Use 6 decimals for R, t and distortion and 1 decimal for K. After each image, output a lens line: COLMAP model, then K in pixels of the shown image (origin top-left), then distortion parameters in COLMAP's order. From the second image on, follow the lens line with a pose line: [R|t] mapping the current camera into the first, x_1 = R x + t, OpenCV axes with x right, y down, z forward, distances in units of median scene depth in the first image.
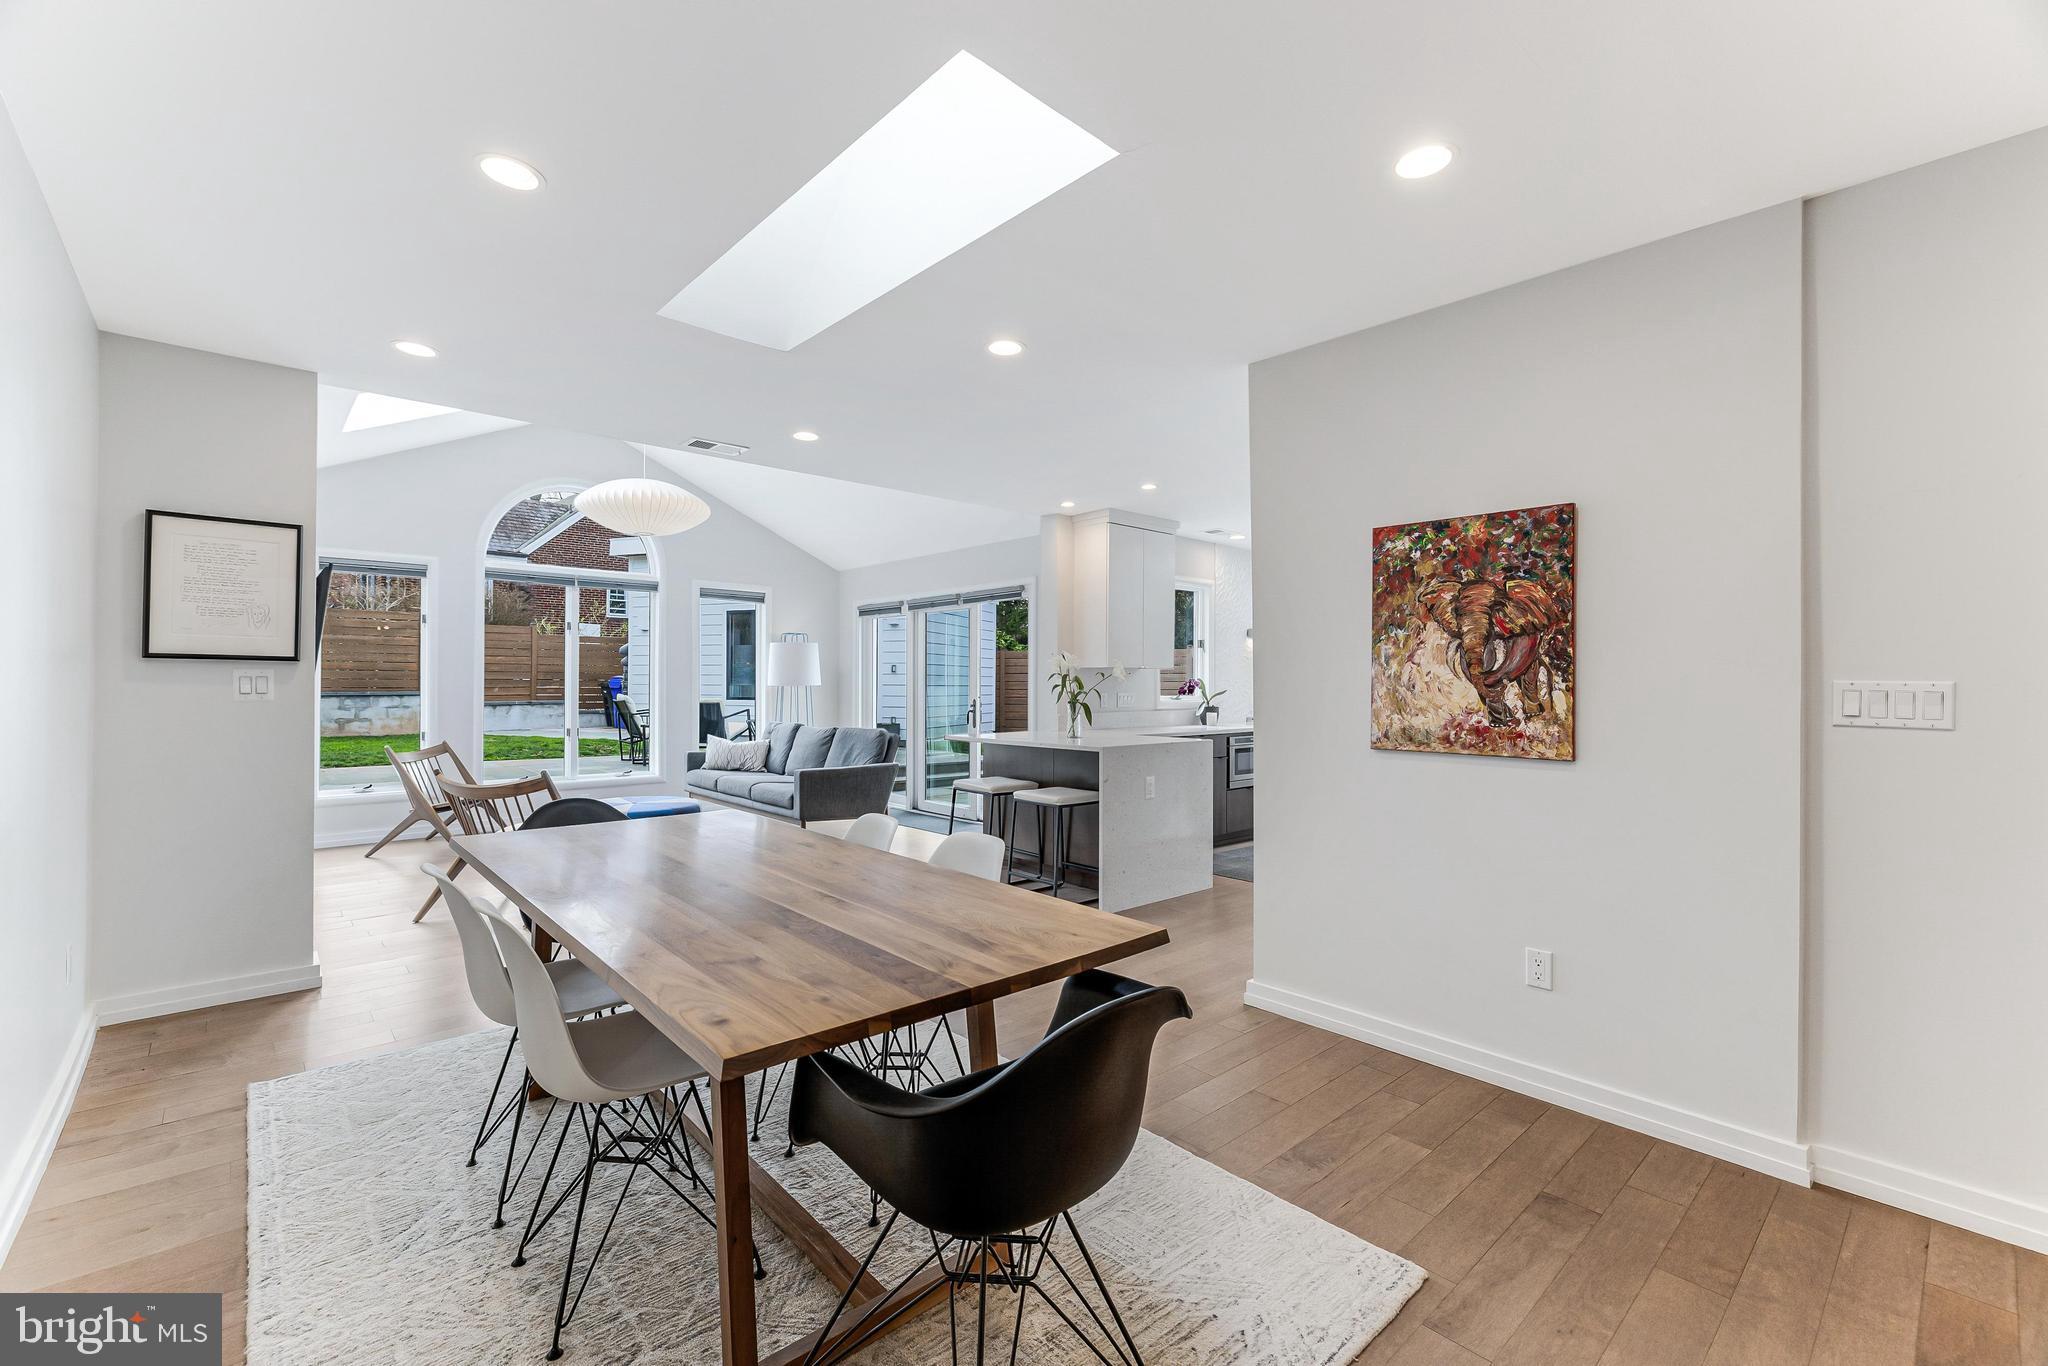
lens RADIAL K [[869.5, 0, 1023.5], [0, 869.5, 675.3], [0, 0, 1]] dist [0.001243, 0.000166]
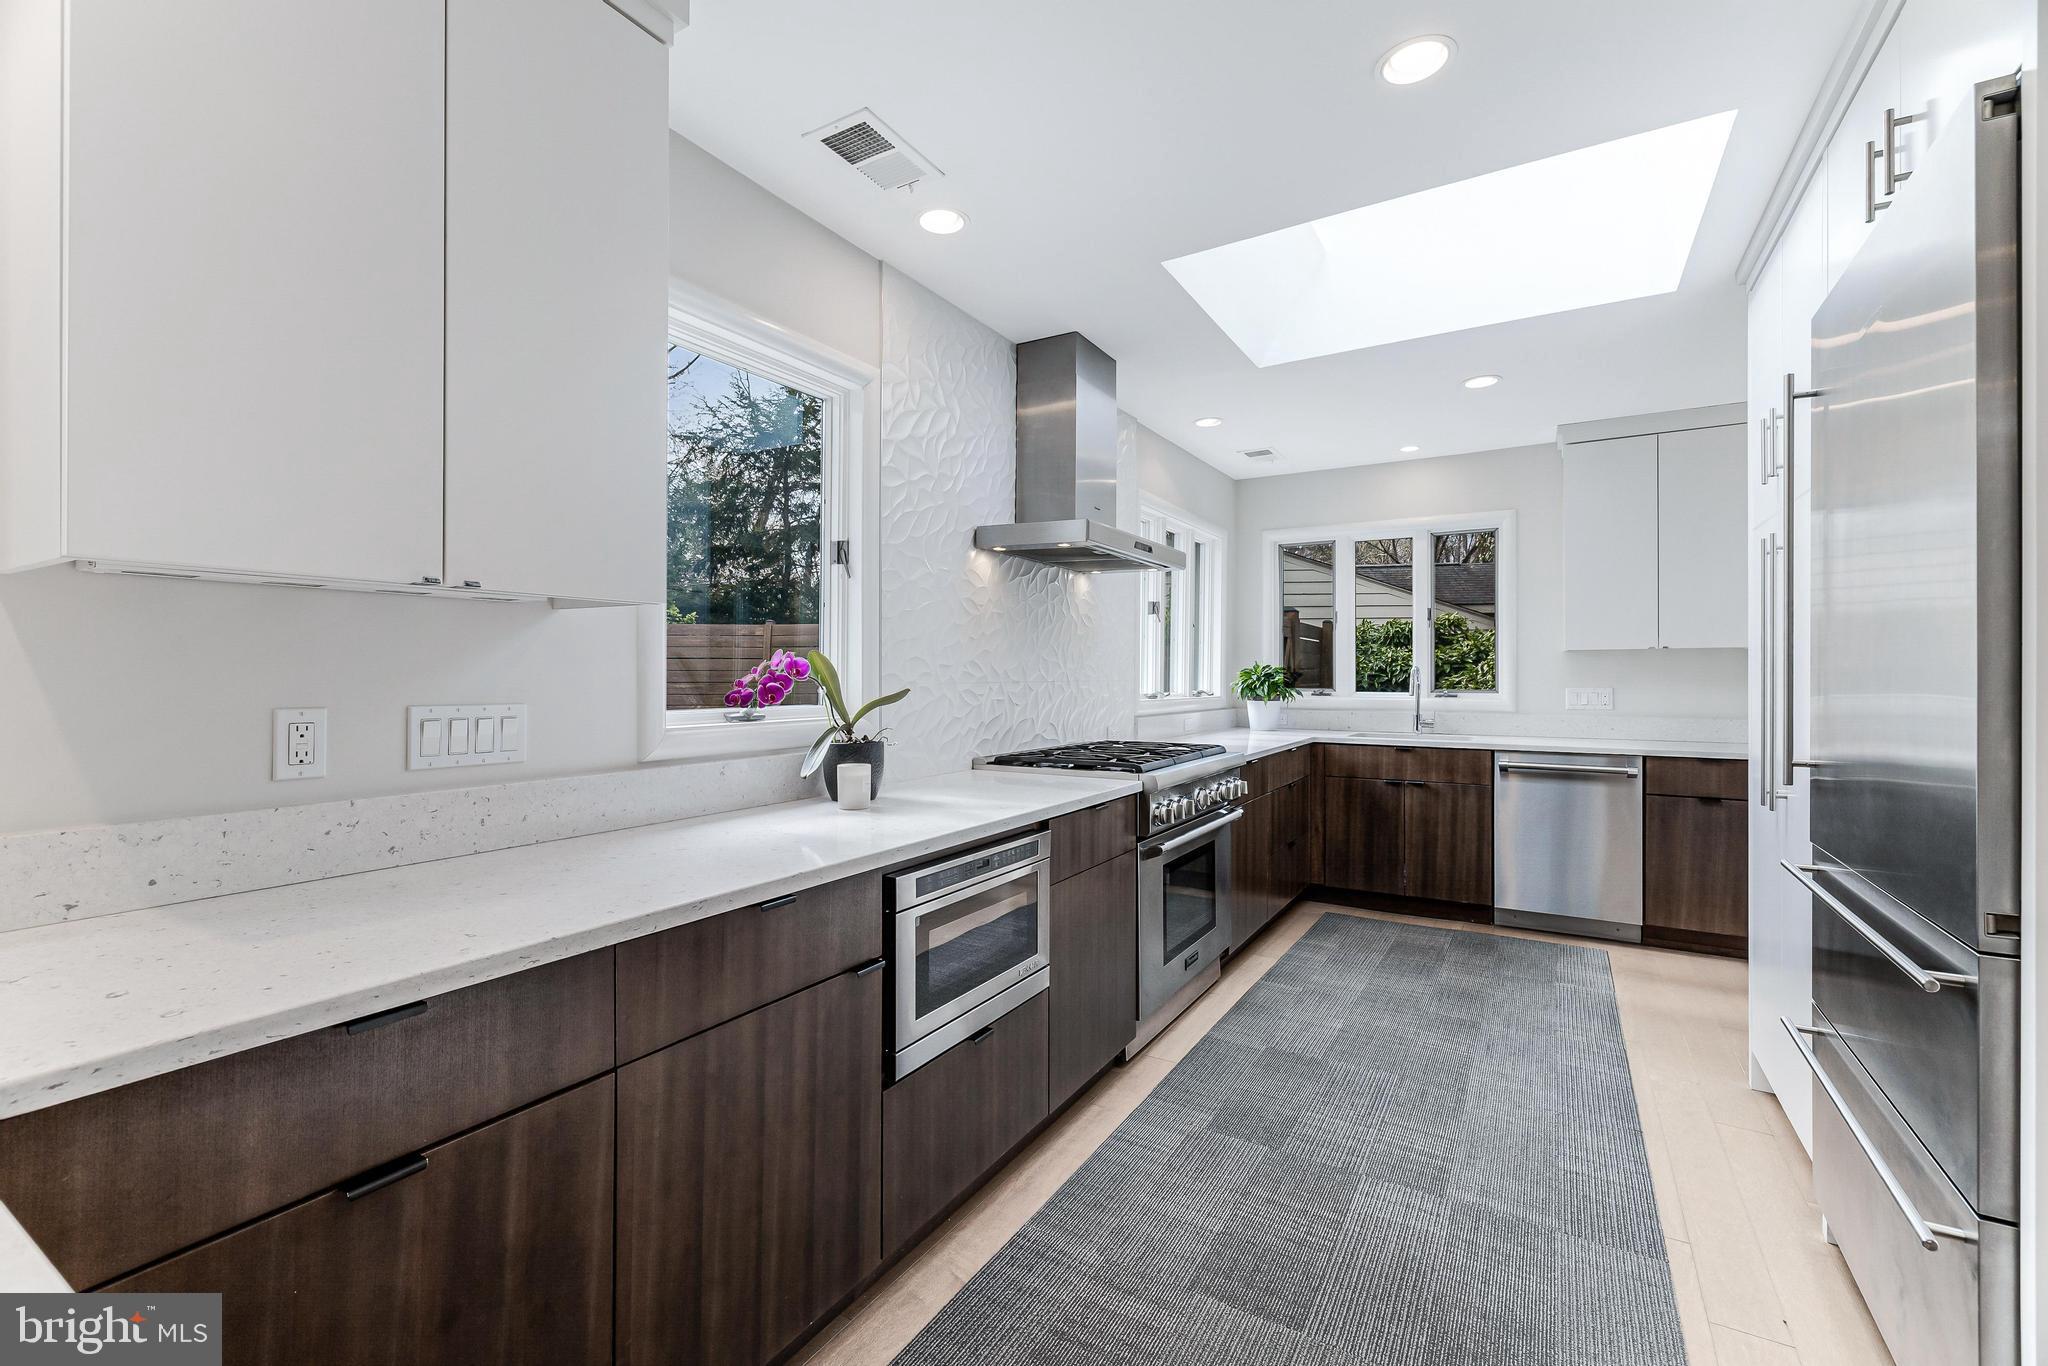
lens RADIAL K [[869.5, 0, 1023.5], [0, 869.5, 675.3], [0, 0, 1]] dist [0.001243, 0.000166]
pose [[0.957391, -0.004520, 0.288760, 0.186953], [0.001230, 0.999932, 0.011573, 0.008756], [-0.288793, -0.010725, 0.957331, 0.699439]]
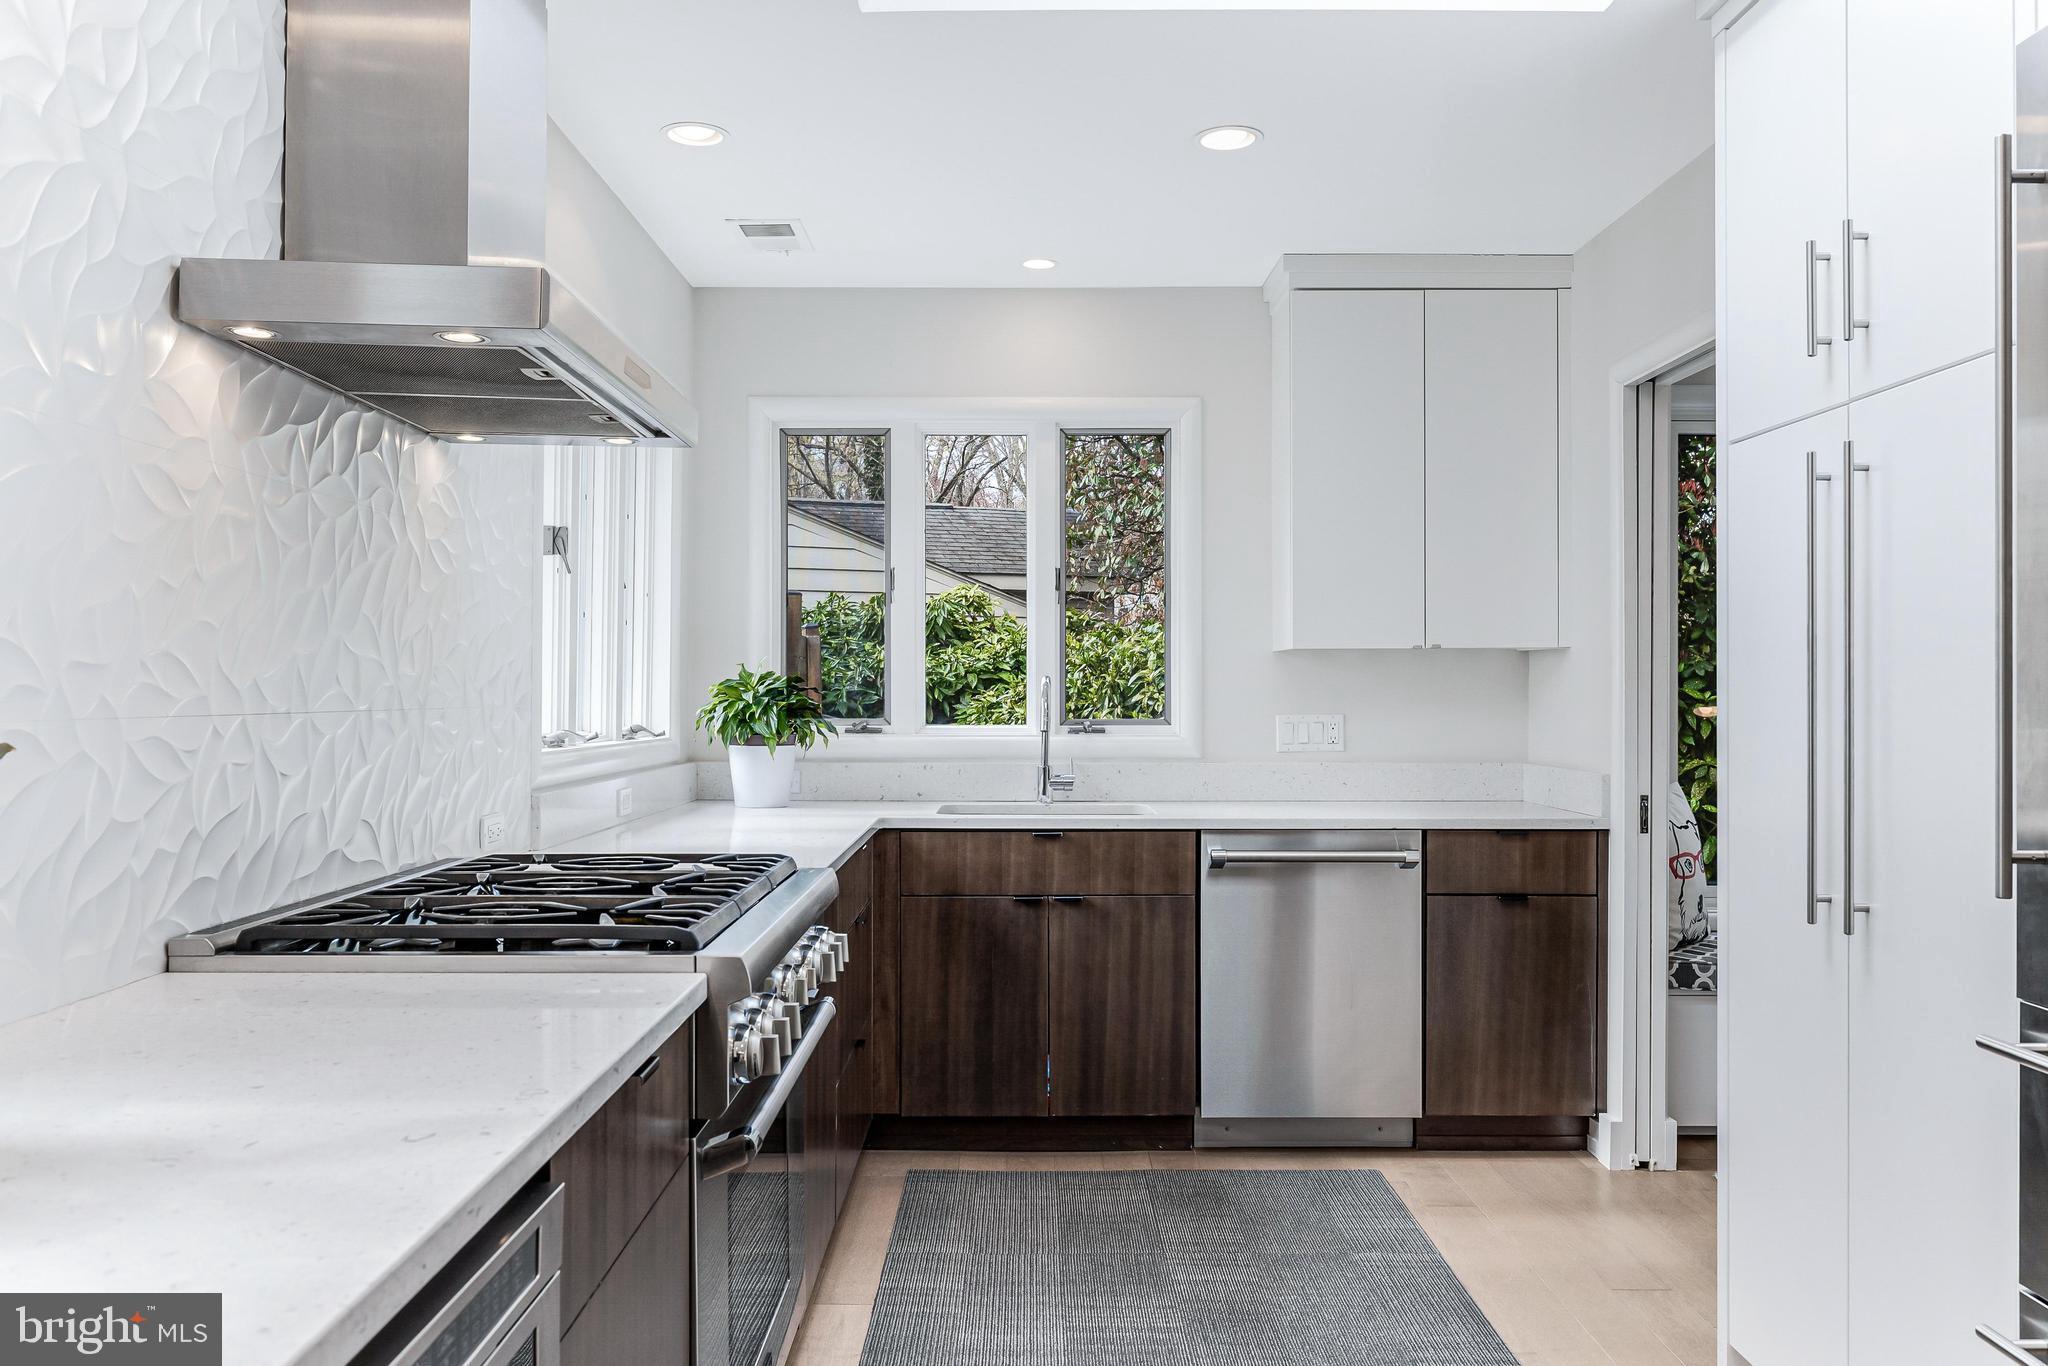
lens RADIAL K [[1564.1, 0, 1024.0], [0, 1564.1, 683.0], [0, 0, 1]] dist [-0.000597, 0.001684]
pose [[0.669688, -0.000586, 0.742642, 0.188619], [-0.004601, 0.999977, 0.004939, 0.009722], [-0.742628, -0.006724, 0.669670, 0.834269]]
